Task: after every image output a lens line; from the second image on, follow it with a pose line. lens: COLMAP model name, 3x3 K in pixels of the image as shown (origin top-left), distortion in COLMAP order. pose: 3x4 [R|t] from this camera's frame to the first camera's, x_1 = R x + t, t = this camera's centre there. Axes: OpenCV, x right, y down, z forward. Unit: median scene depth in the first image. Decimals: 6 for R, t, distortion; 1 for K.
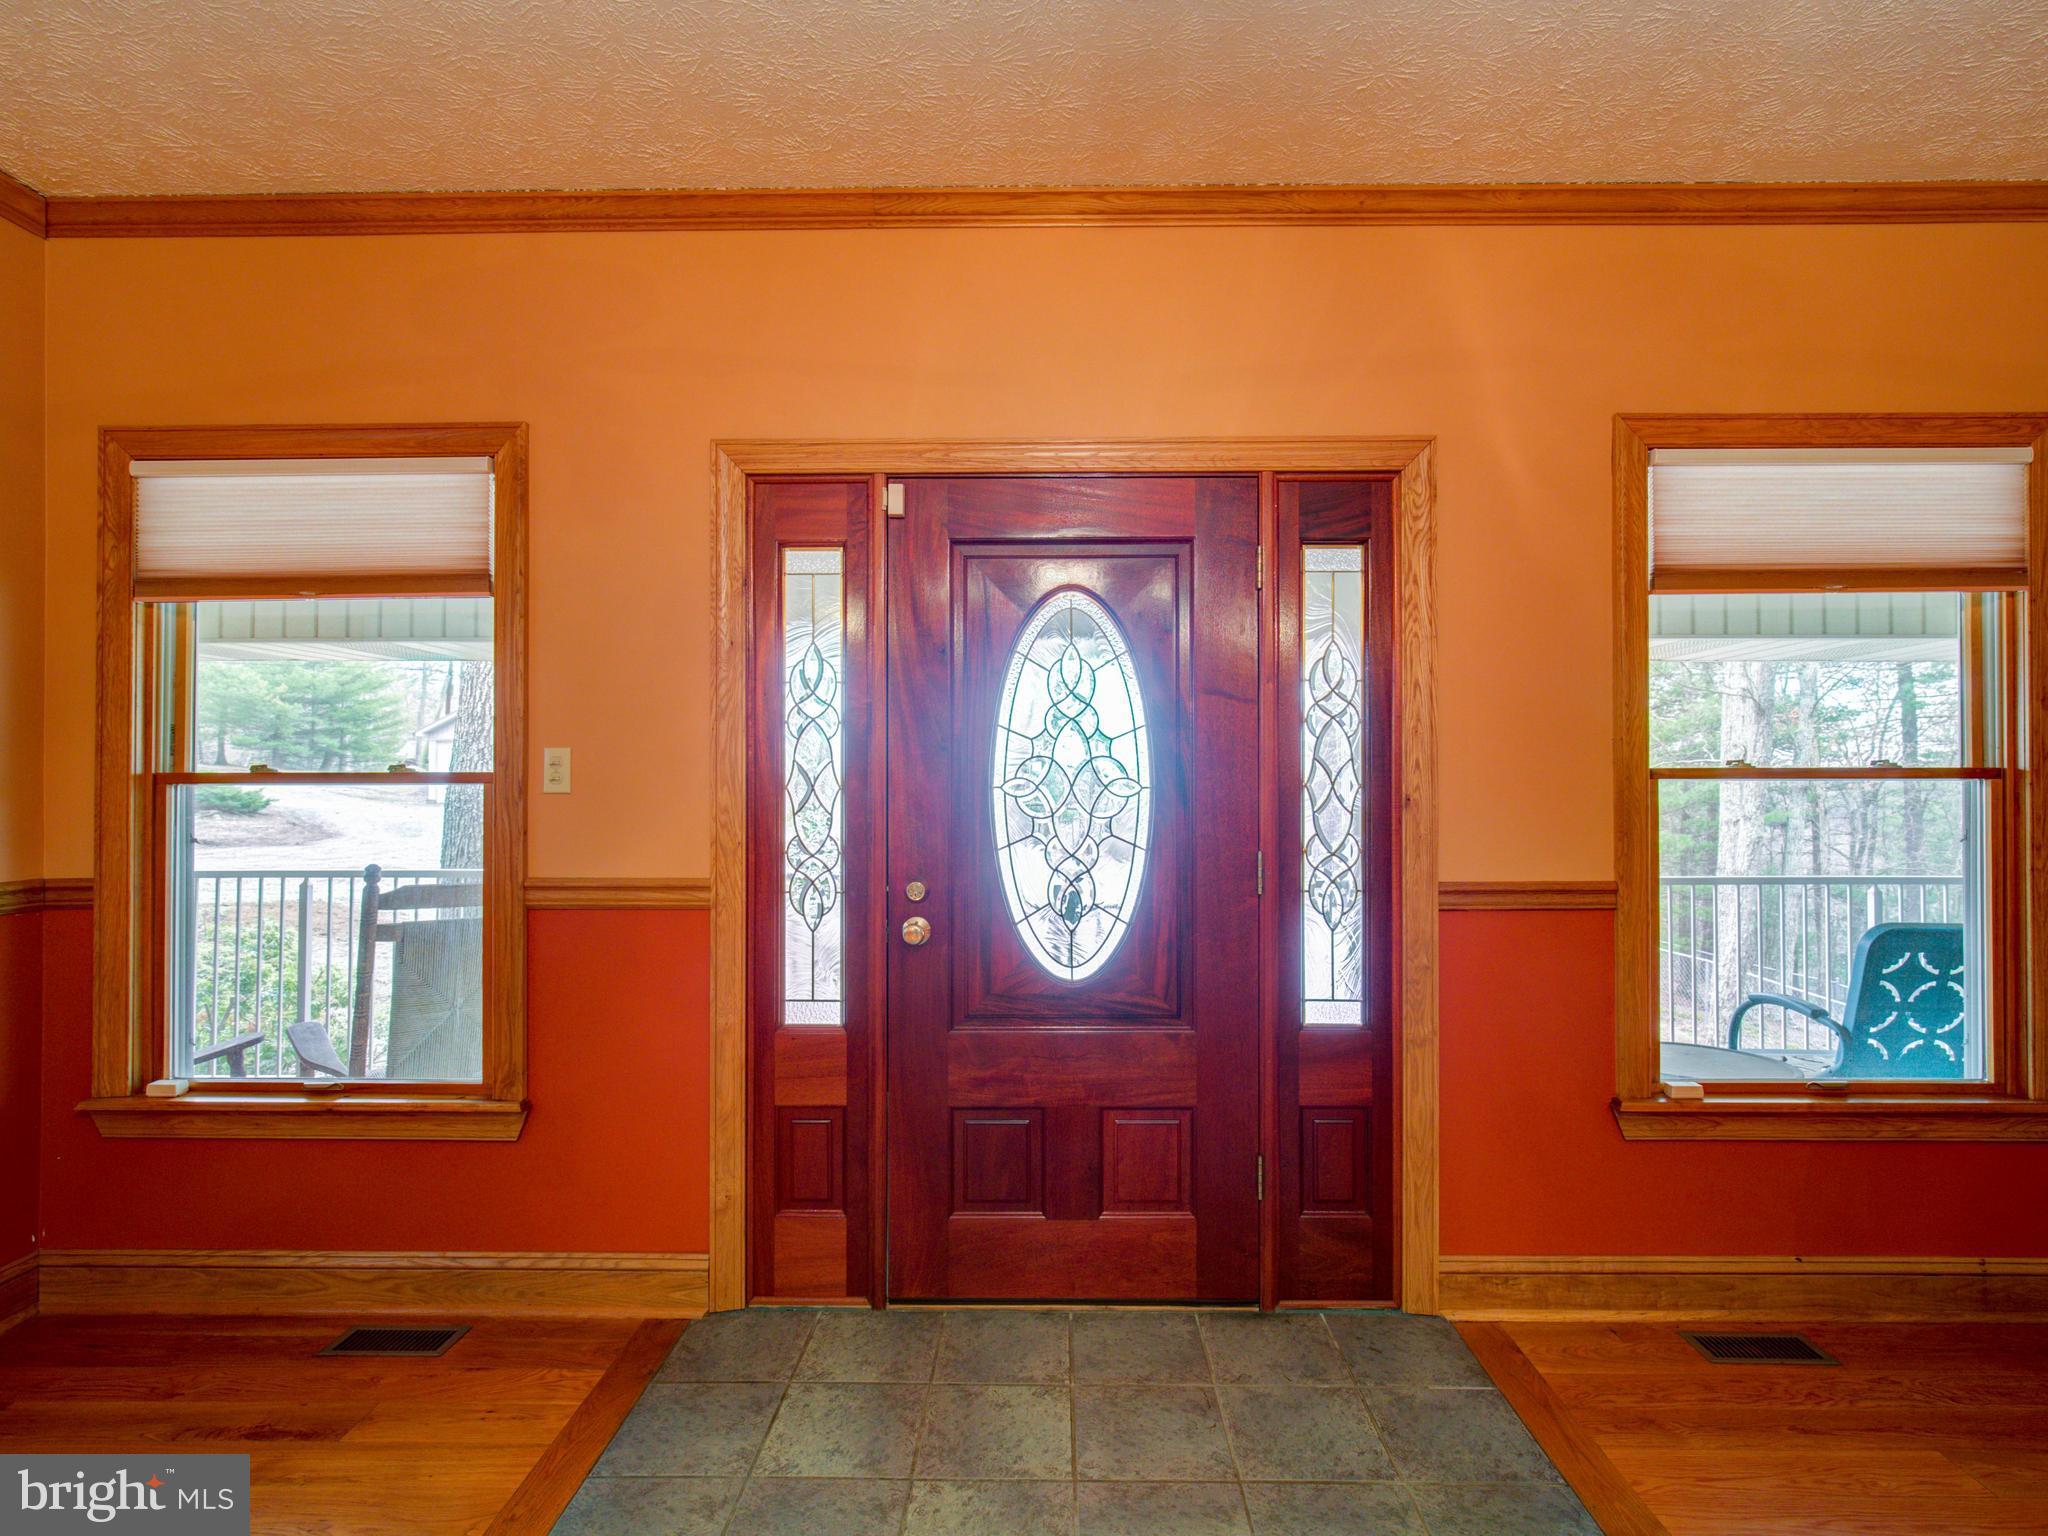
lens RADIAL K [[1009.5, 0, 1025.2], [0, 1009.5, 784.5], [0, 0, 1]] dist [-0.004191, 0.000370]
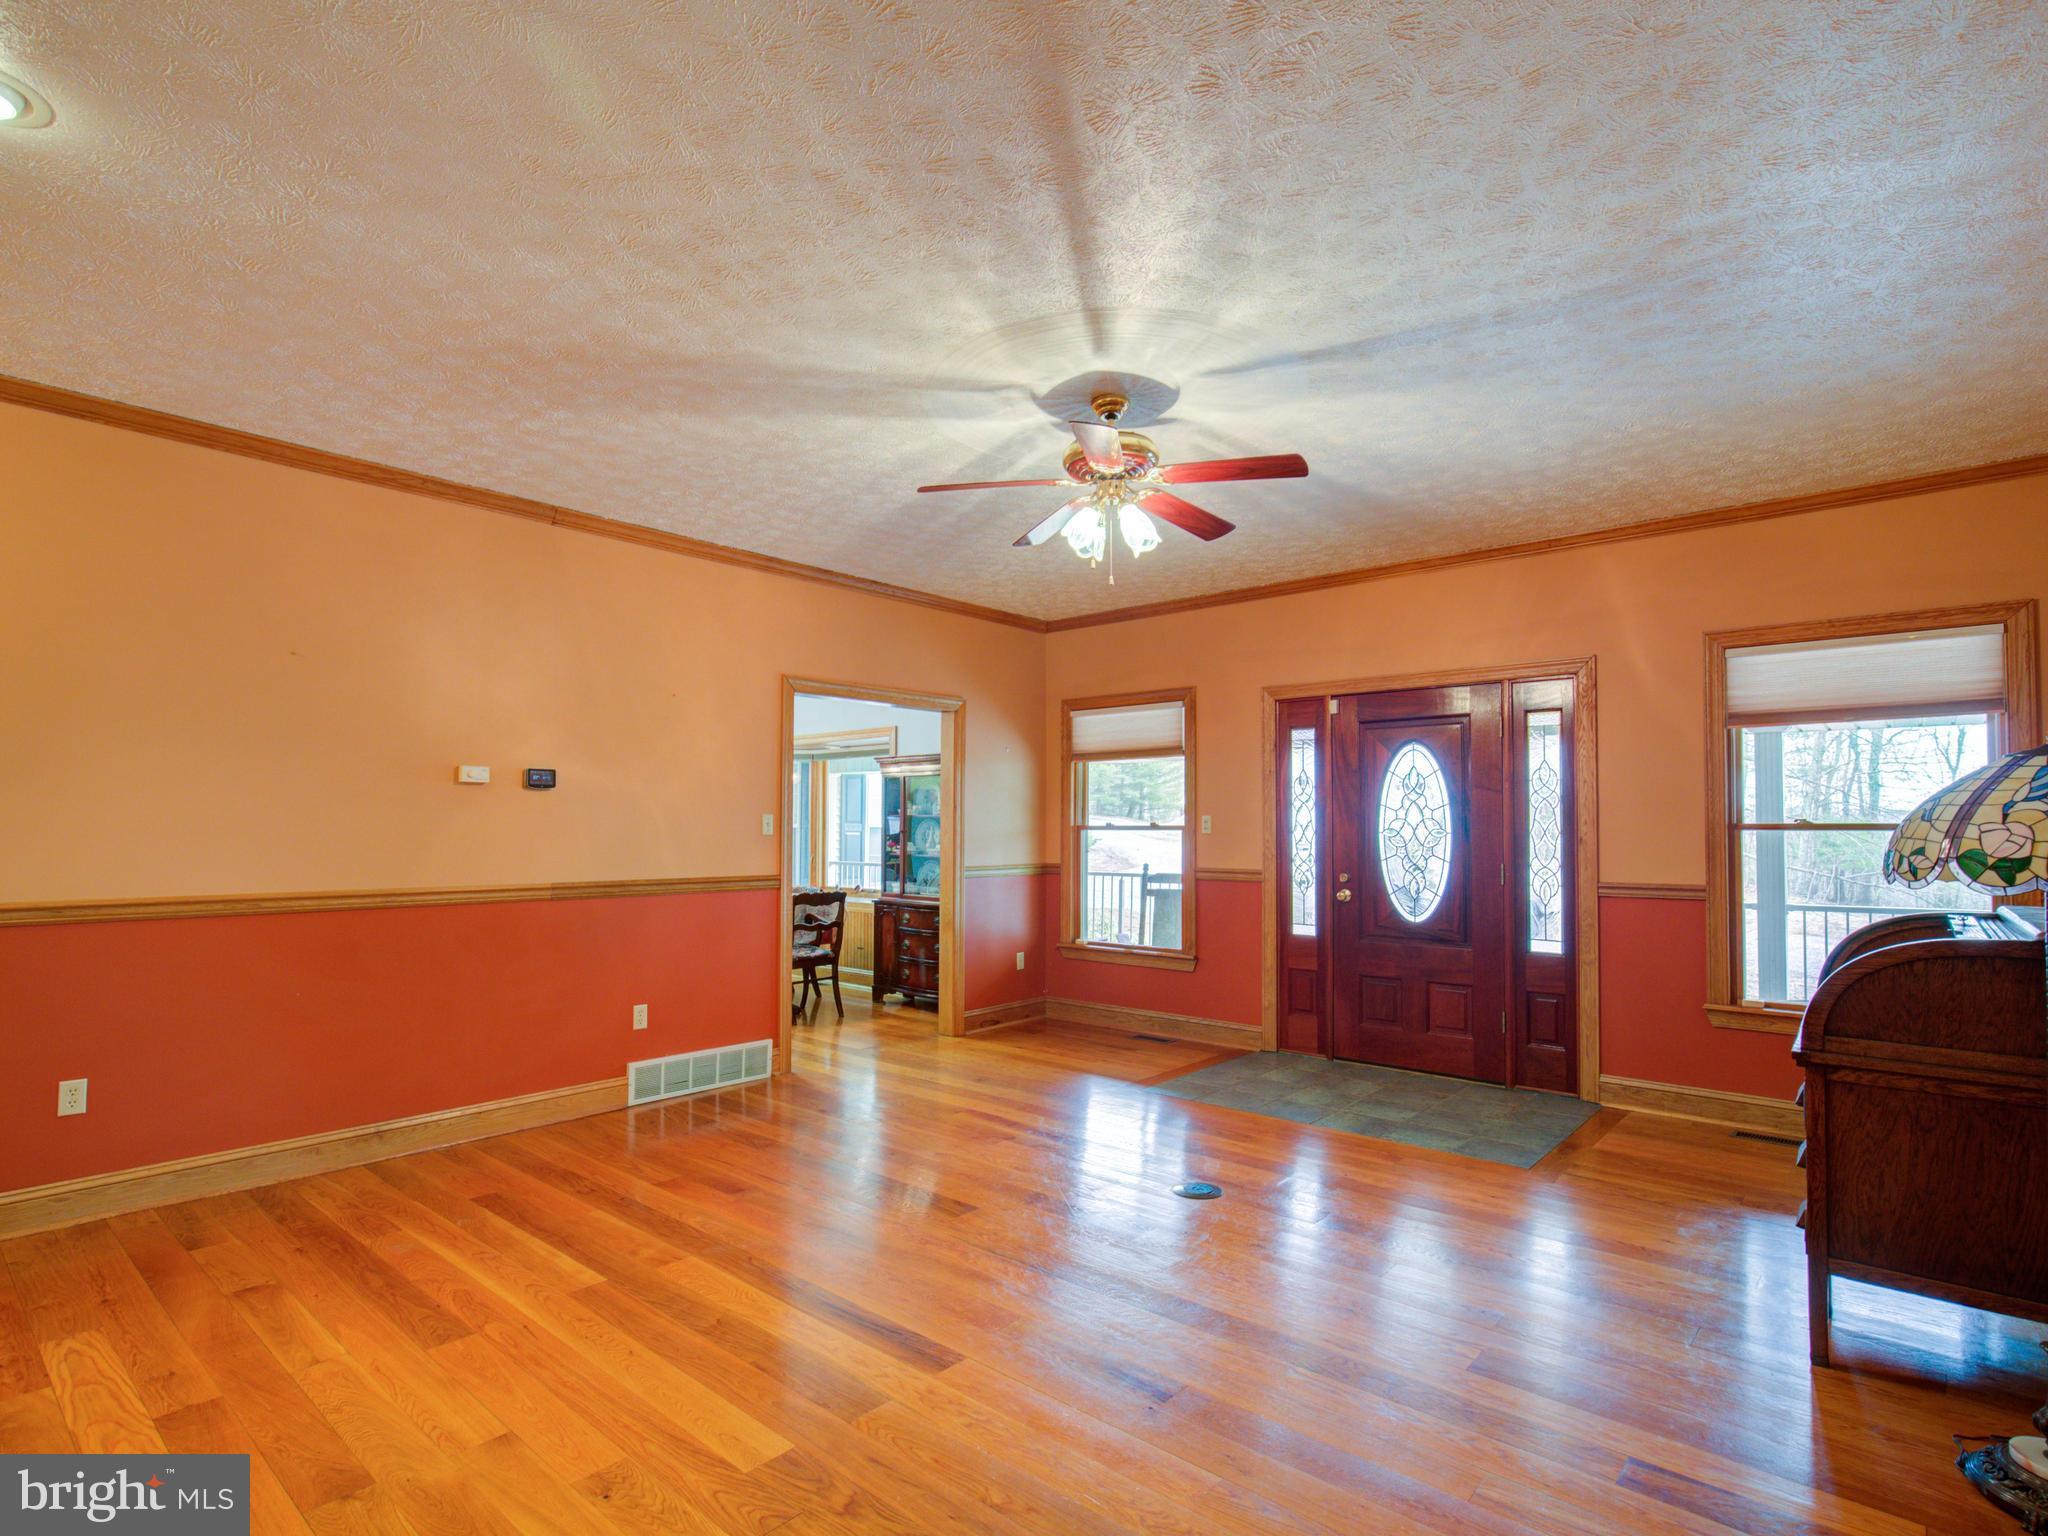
lens RADIAL K [[1049.2, 0, 1028.9], [0, 1049.2, 774.1], [0, 0, 1]] dist [-0.005907, 0.002181]
pose [[0.762448, -0.030739, -0.646318, 0.877881], [-0.002912, 0.998698, -0.050933, -0.005811], [0.647042, 0.040716, 0.761366, -1.259708]]
